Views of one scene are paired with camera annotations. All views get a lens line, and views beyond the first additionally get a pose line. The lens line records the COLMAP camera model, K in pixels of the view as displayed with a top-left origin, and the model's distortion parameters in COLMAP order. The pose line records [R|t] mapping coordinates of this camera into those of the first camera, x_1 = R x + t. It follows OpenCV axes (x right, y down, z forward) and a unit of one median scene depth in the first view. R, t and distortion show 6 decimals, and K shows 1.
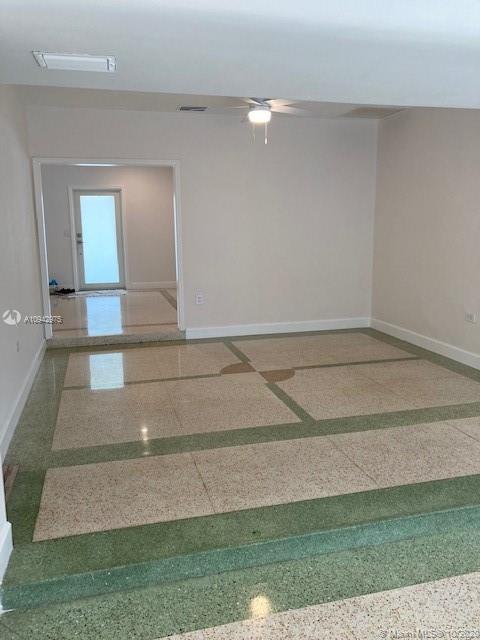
lens RADIAL K [[524.5, 0, 239.5], [0, 524.5, 319.7], [0, 0, 1]] dist [0.009509, 0.007497]
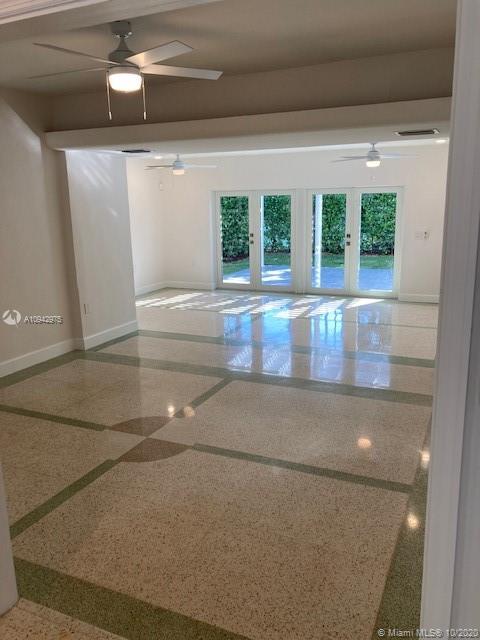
lens RADIAL K [[524.5, 0, 240.6], [0, 524.5, 319.4], [0, 0, 1]] dist [0.009509, 0.007497]
pose [[-0.760889, -0.119134, 0.637852, -0.664005], [0.158153, 0.919307, 0.360363, -0.383764], [-0.629313, 0.375075, -0.680649, 1.750557]]
